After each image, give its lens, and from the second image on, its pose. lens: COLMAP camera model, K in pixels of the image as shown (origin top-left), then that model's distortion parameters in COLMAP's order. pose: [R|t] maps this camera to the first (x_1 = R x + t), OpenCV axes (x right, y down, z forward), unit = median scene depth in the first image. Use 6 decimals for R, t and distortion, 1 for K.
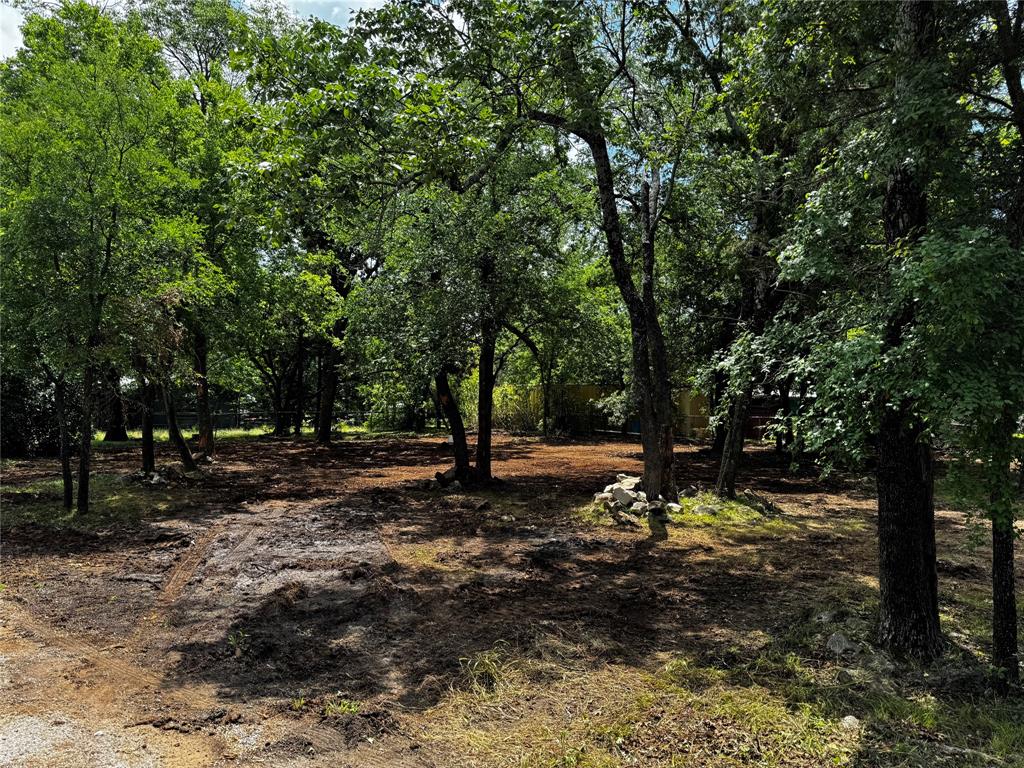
lens RADIAL K [[735.0, 0, 512.0], [0, 735.0, 384.0], [0, 0, 1]] dist [0.007552, 0.002278]
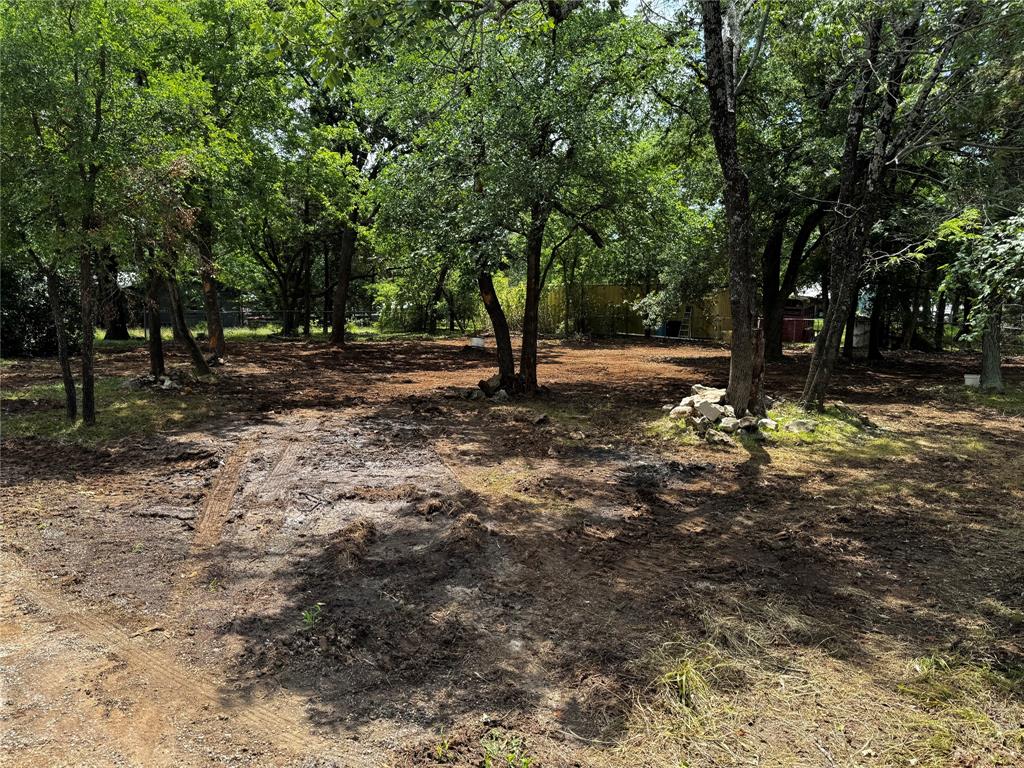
lens RADIAL K [[753.1, 0, 512.0], [0, 753.1, 384.0], [0, 0, 1]] dist [0.051364, -0.049675]
pose [[0.999889, 0.009604, -0.011418, -0.067626], [-0.008027, 0.991365, 0.130887, 0.006072], [0.012577, -0.130781, 0.991332, 0.112013]]
